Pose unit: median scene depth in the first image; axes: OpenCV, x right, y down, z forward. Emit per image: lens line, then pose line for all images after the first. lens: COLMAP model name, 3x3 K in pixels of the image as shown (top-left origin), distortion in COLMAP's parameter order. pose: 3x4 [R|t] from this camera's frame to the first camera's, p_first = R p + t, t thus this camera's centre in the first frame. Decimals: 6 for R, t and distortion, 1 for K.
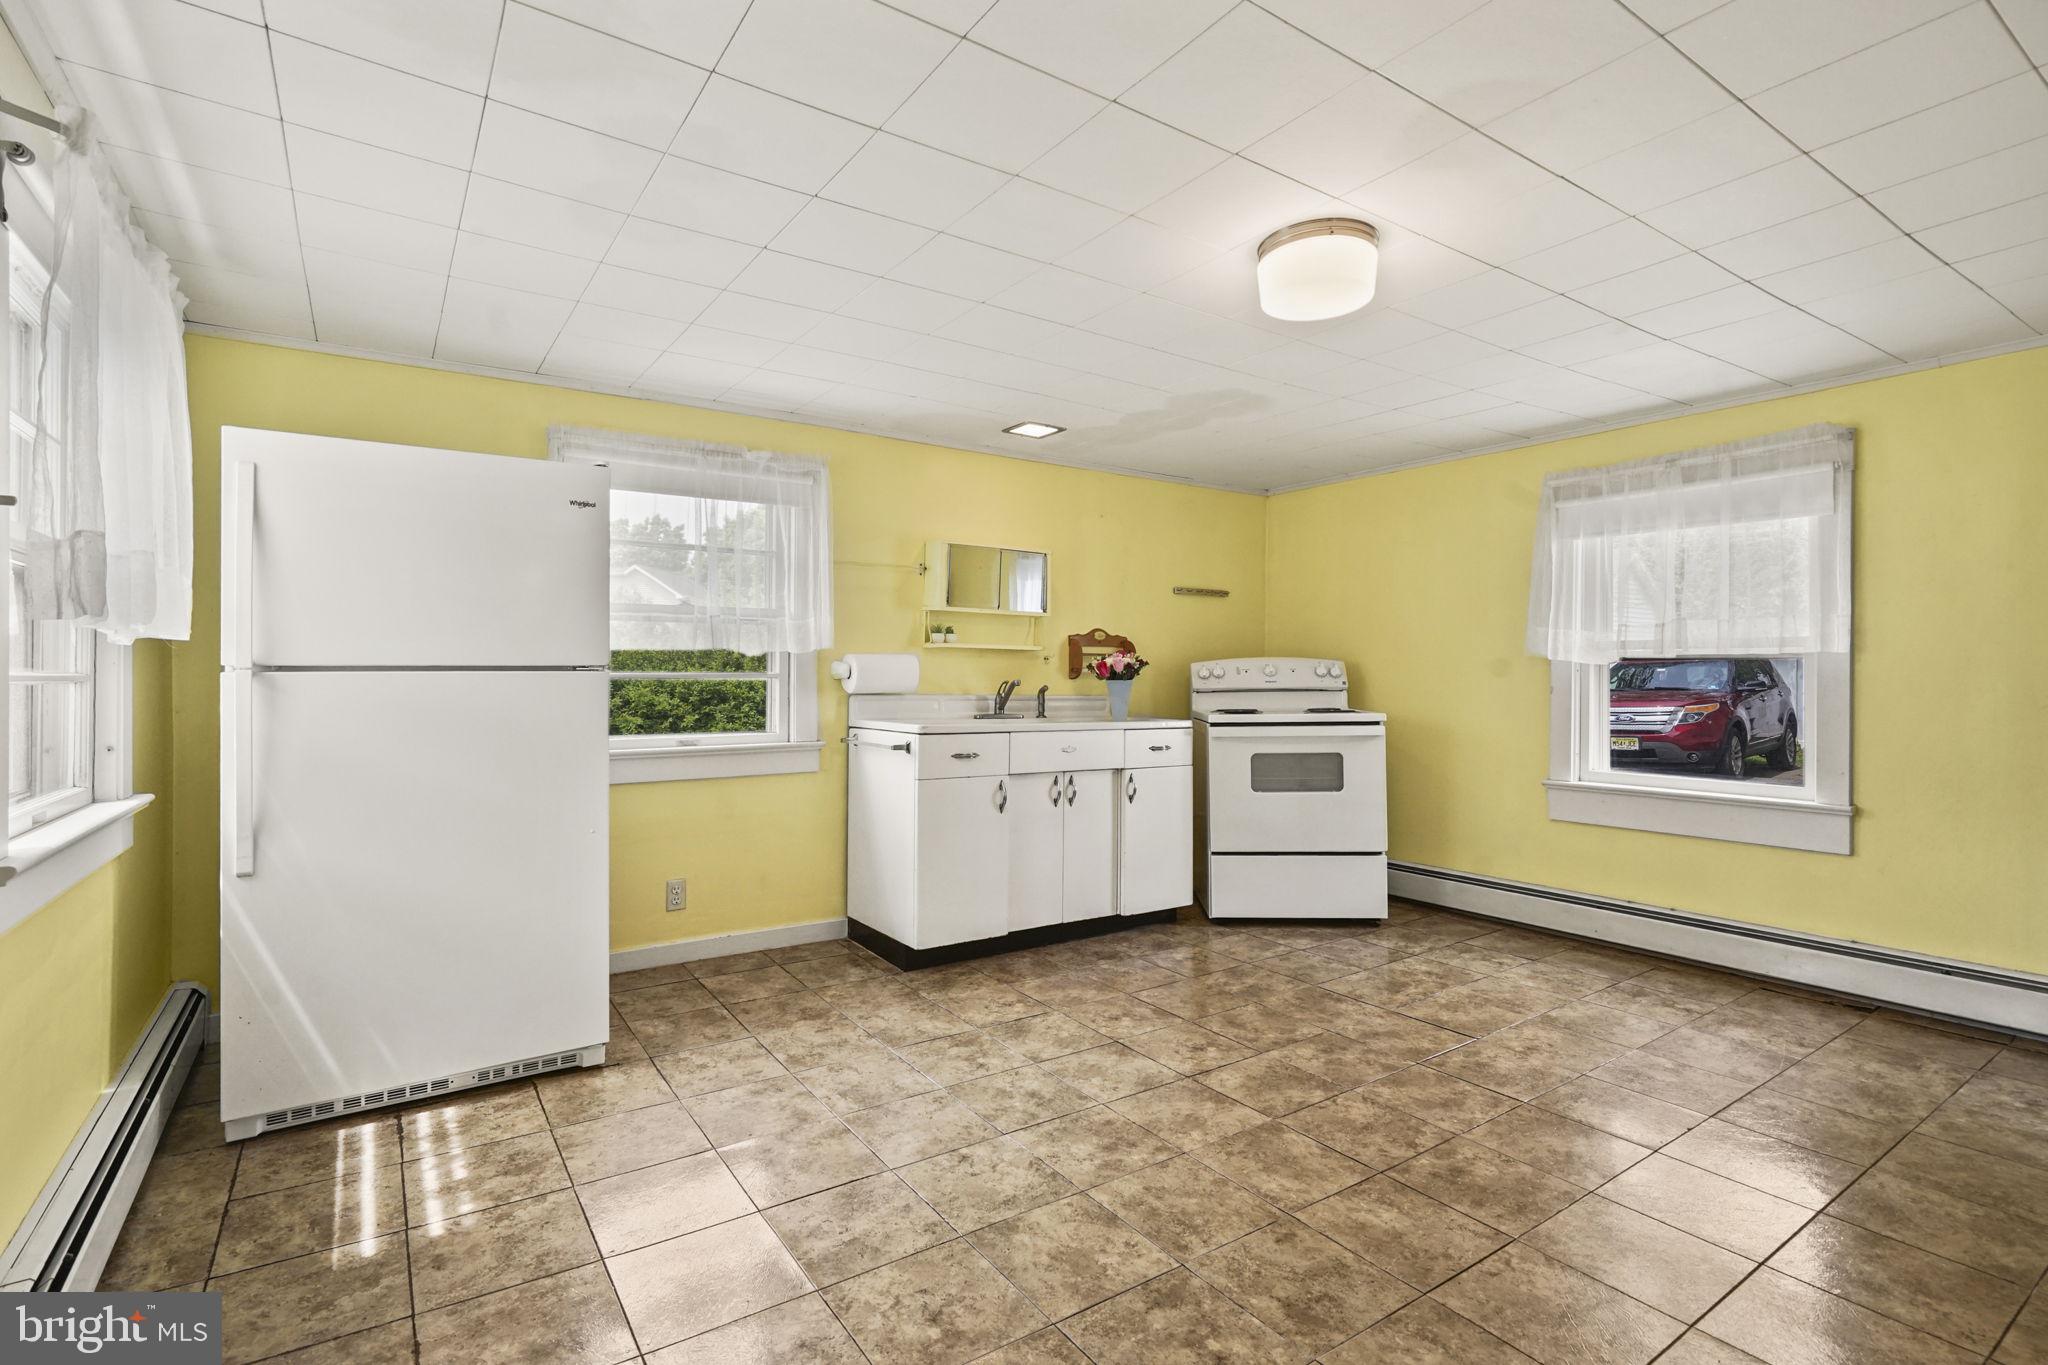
lens RADIAL K [[964.8, 0, 1014.4], [0, 964.8, 674.5], [0, 0, 1]] dist [-0.000817, 0.000525]
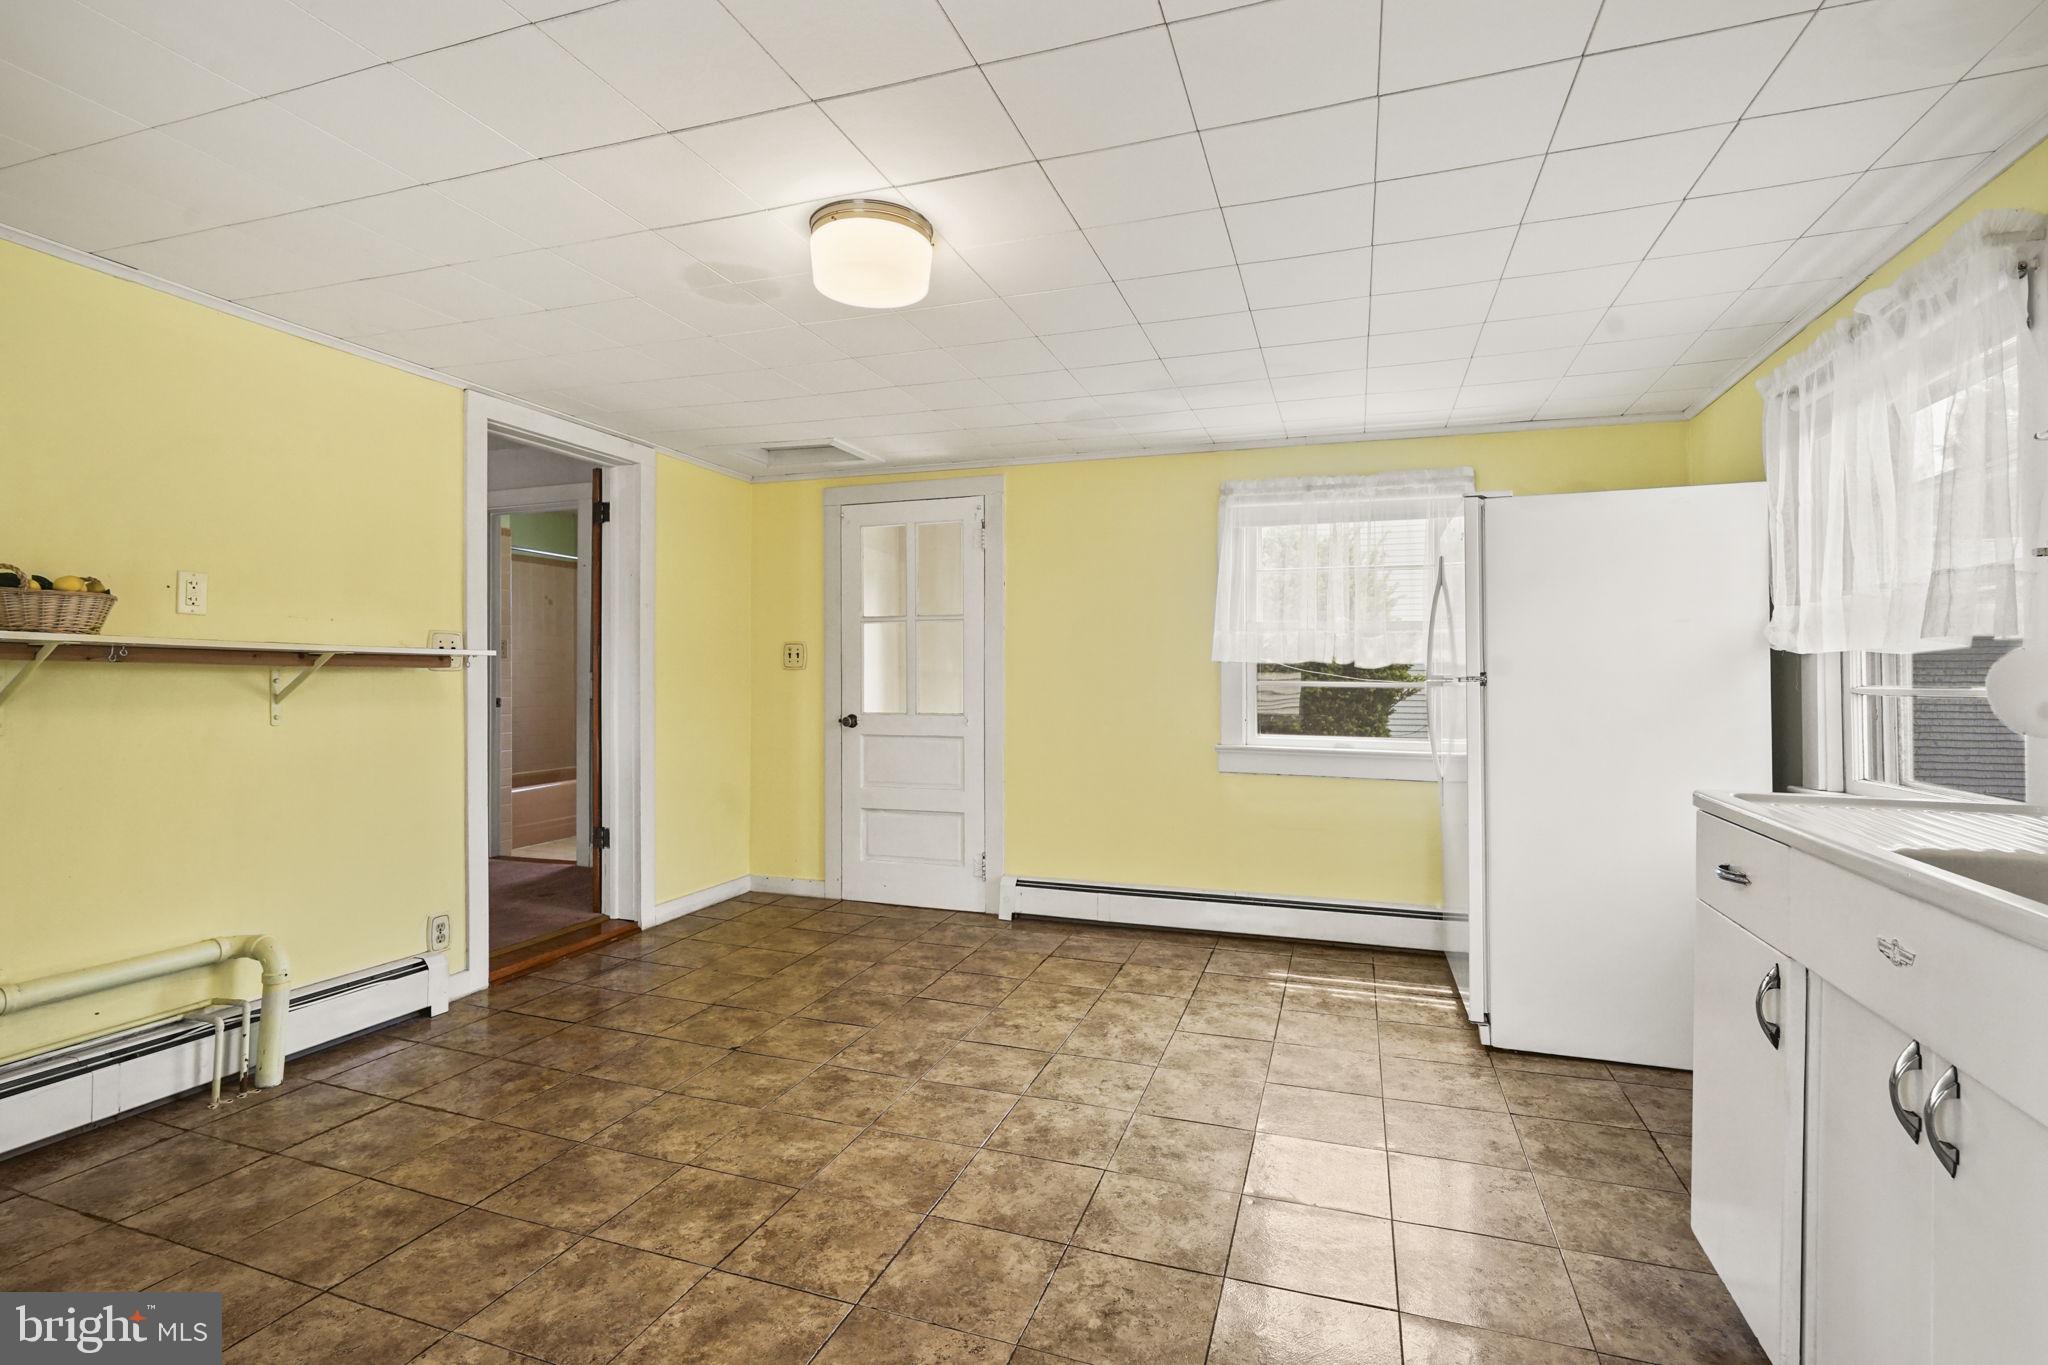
lens RADIAL K [[964.8, 0, 1014.4], [0, 964.8, 674.5], [0, 0, 1]] dist [-0.000817, 0.000525]
pose [[-0.806516, -0.009303, -0.591139, 0.663001], [-0.009123, 0.999953, -0.003290, -0.004345], [0.591142, 0.002739, -0.806563, 1.611028]]
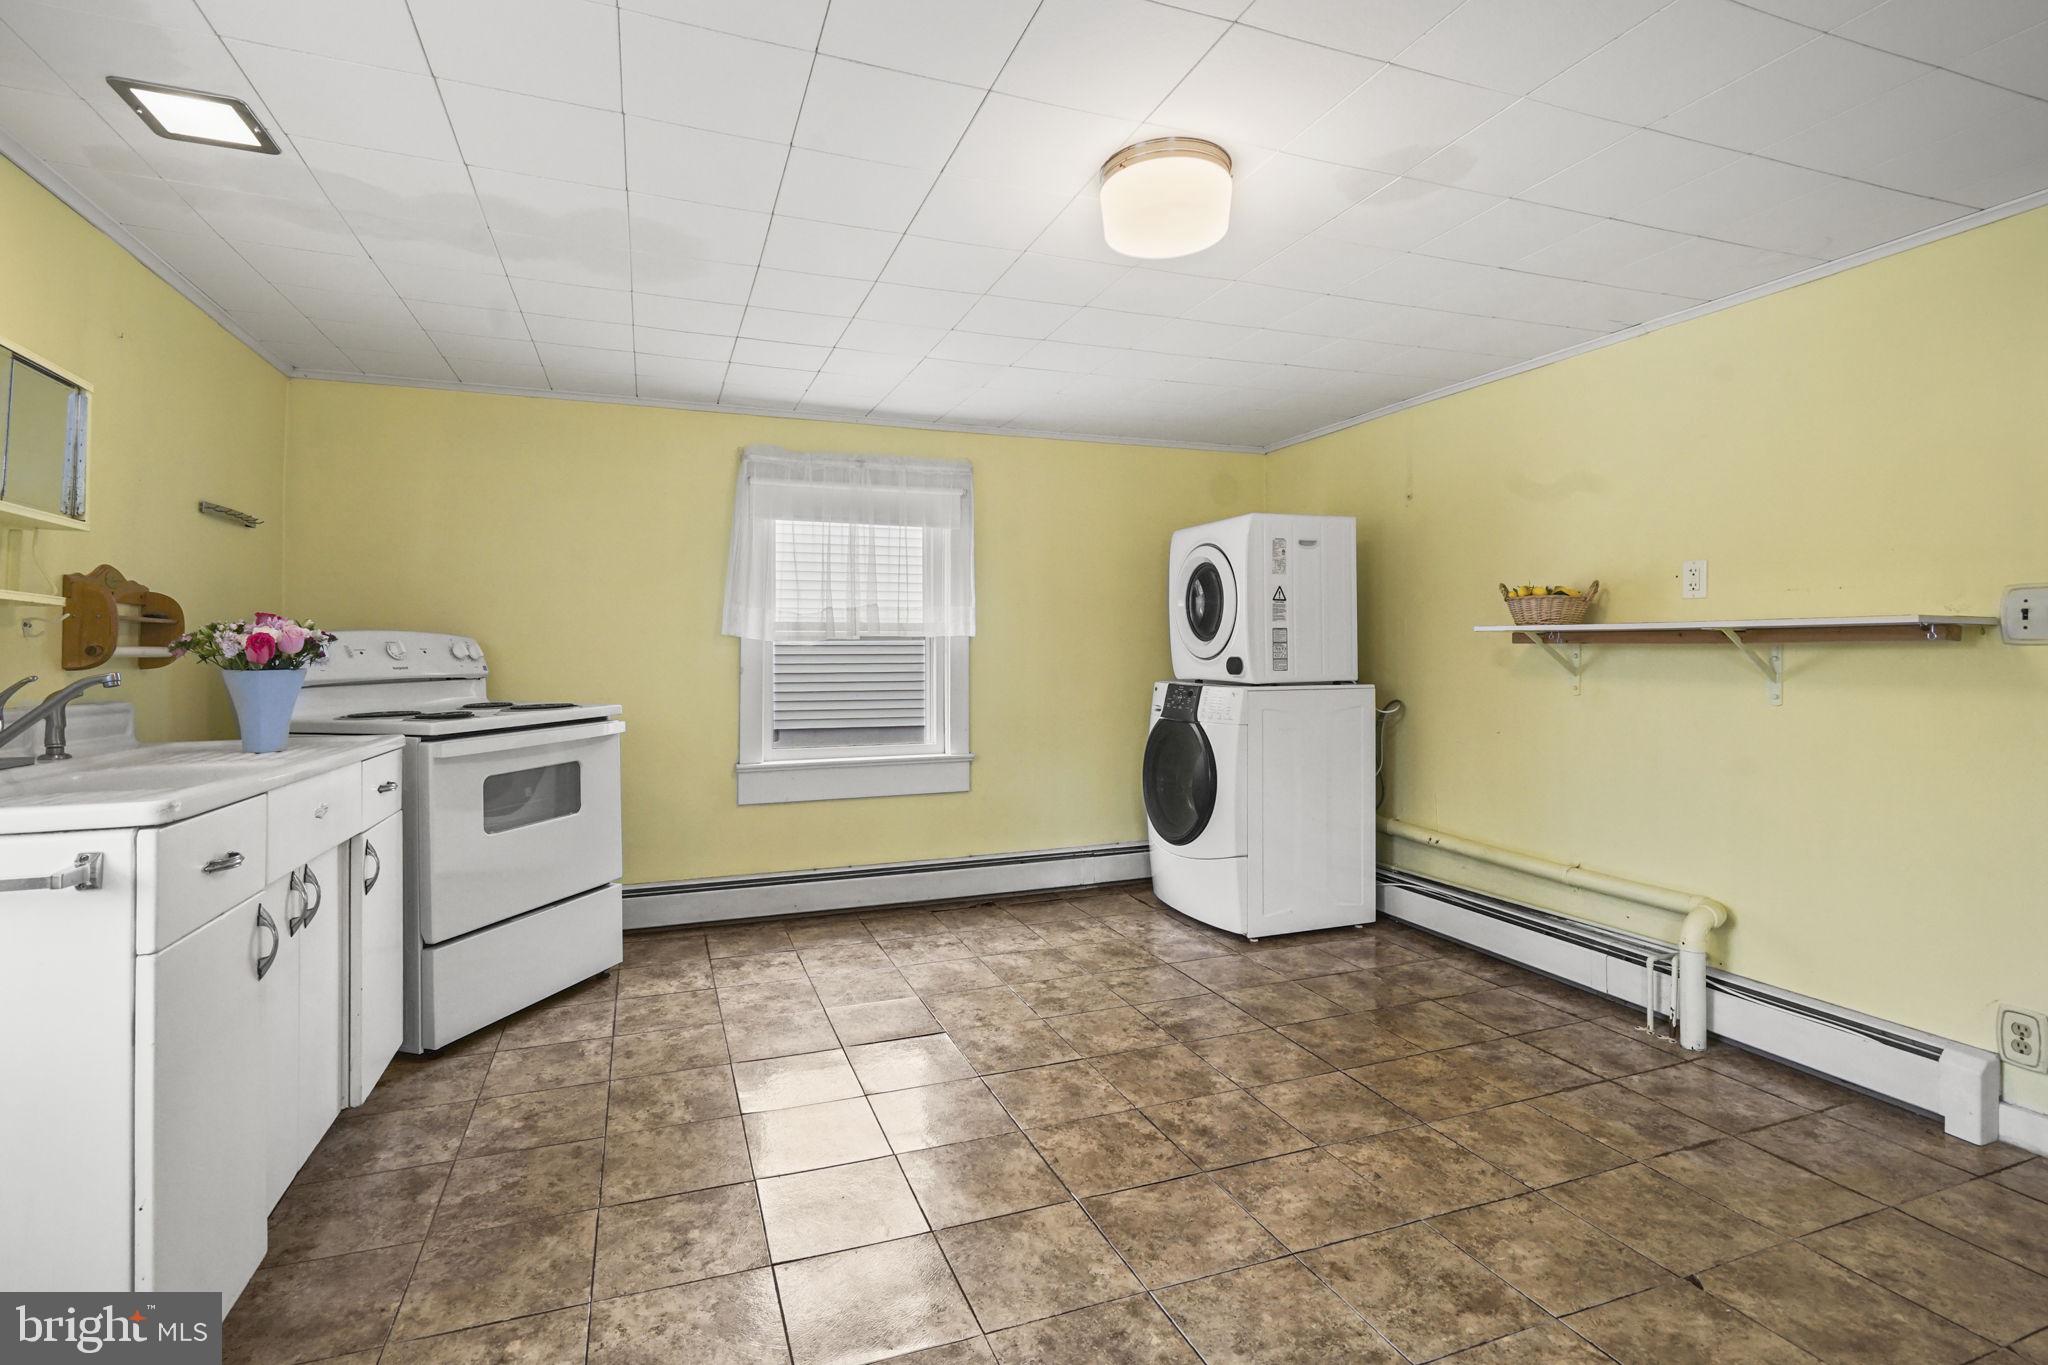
lens RADIAL K [[963.9, 0, 1010.7], [0, 963.9, 659.7], [0, 0, 1]] dist [0.000471, 0.000319]
pose [[0.233985, -0.009999, 0.972189, -0.503158], [0.003647, 0.999949, 0.009406, -0.005437], [-0.972233, 0.001345, 0.234009, 0.808427]]
